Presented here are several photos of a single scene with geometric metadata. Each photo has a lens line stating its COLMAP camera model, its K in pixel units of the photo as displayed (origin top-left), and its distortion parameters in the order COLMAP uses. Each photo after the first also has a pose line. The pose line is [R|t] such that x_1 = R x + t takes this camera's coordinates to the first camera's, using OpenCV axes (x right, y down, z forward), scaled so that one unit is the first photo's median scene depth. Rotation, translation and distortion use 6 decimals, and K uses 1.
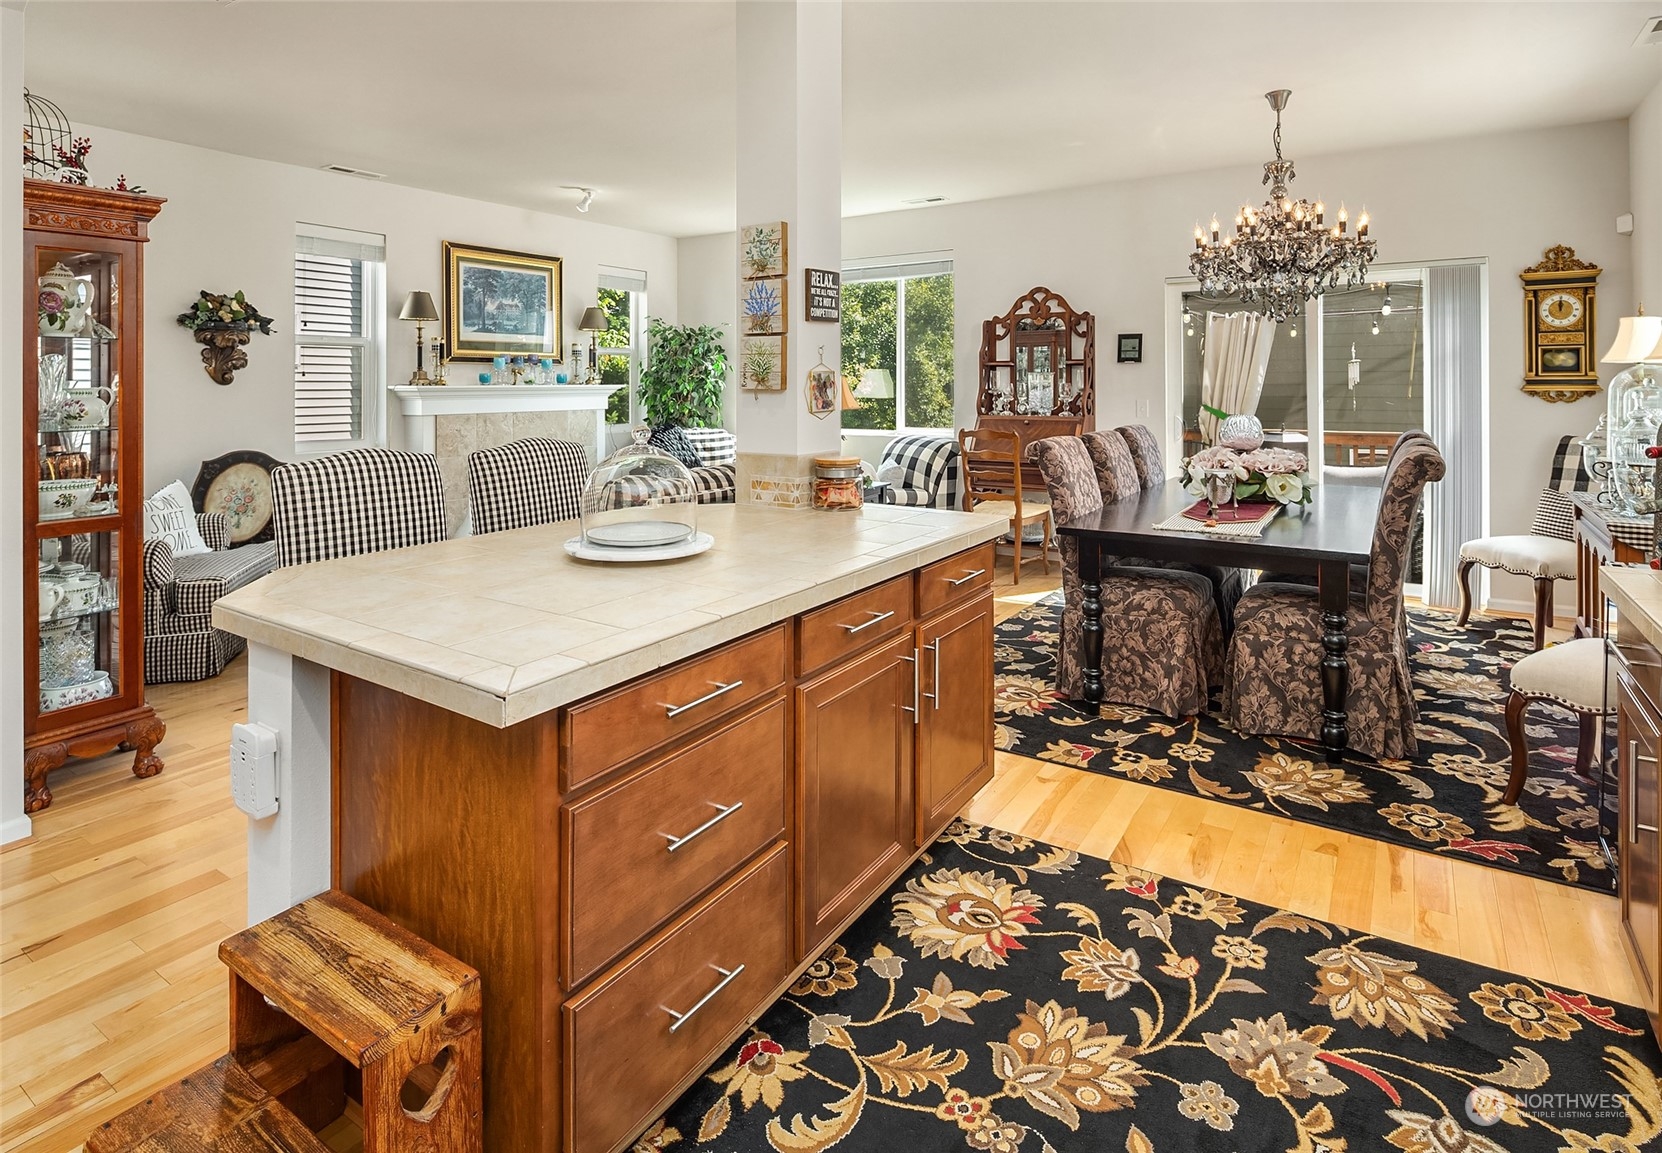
lens RADIAL K [[866.6, 0, 864.4], [0, 866.6, 373.2], [0, 0, 1]] dist [0.002363, 0.000622]
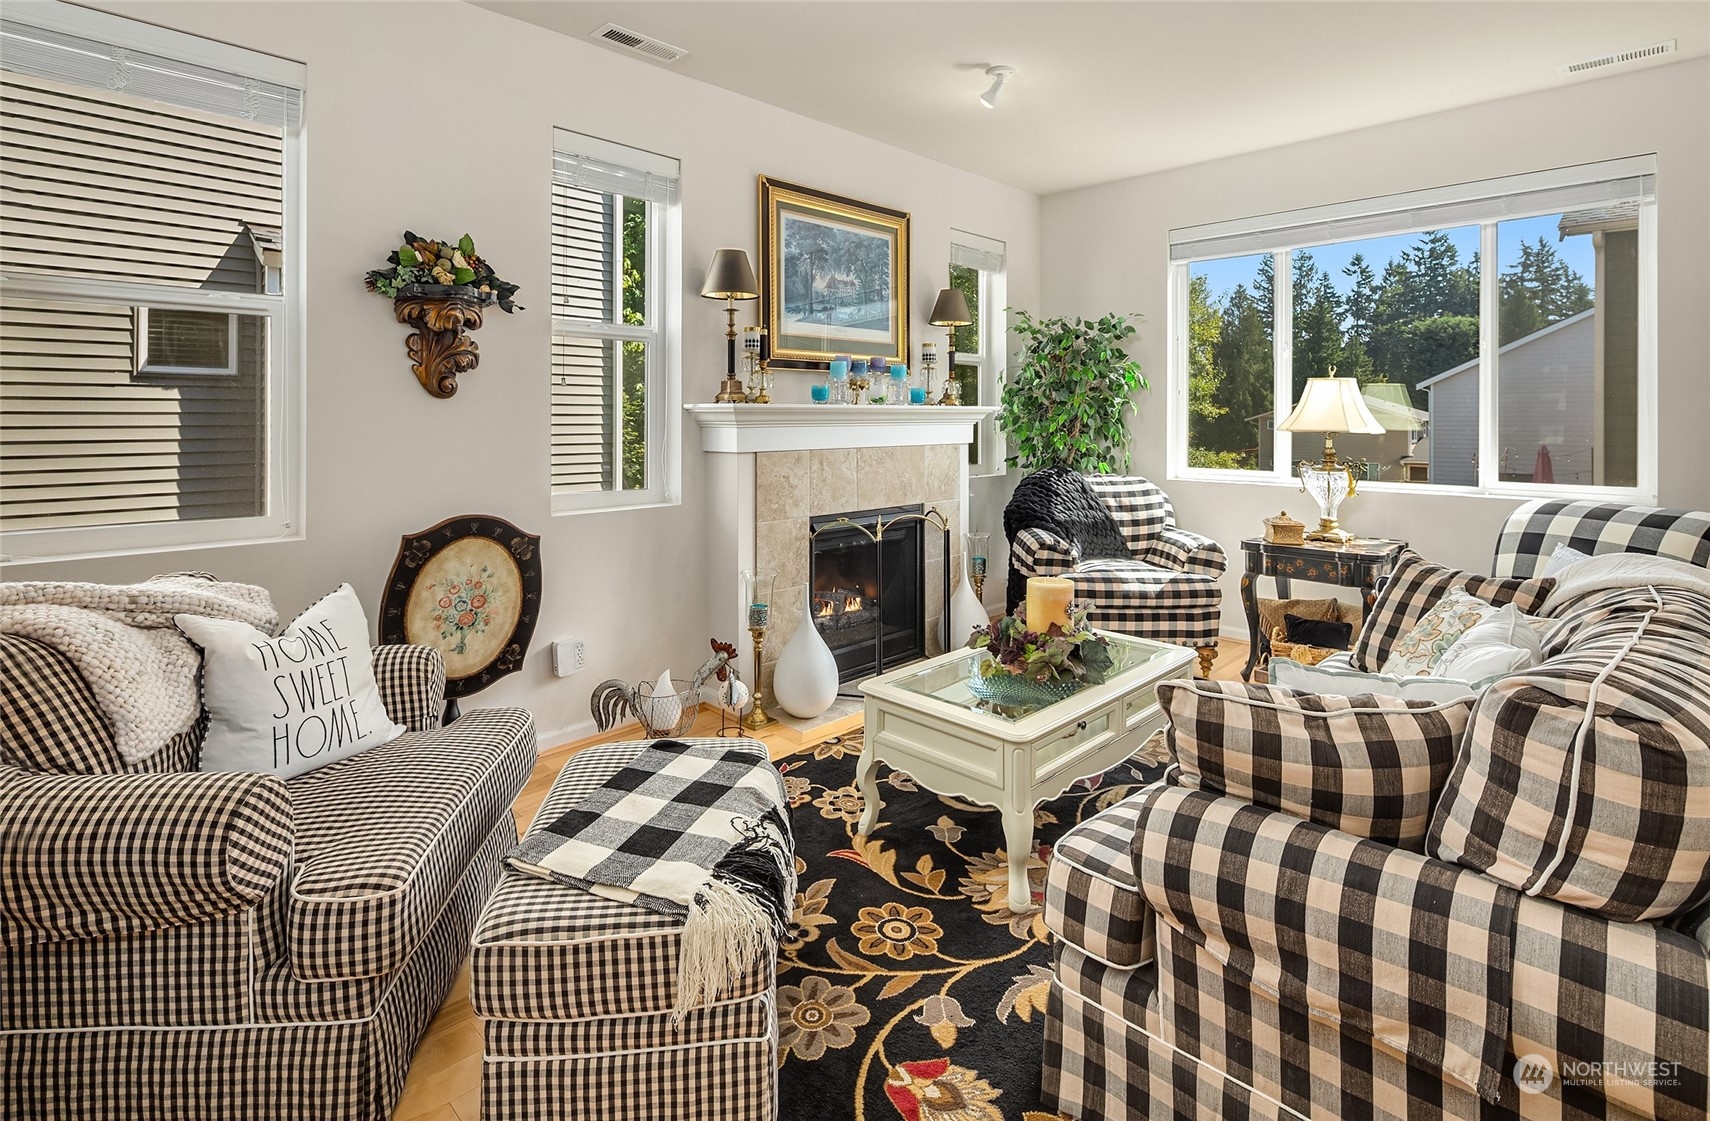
lens RADIAL K [[827.6, 0, 853.8], [0, 827.6, 406.3], [0, 0, 1]] dist [0.003388, -0.001055]
pose [[0.975414, 0.003486, -0.220352, -0.332239], [-0.002776, 0.999990, 0.003529, 0.015366], [0.220362, -0.002831, 0.975414, 0.497079]]
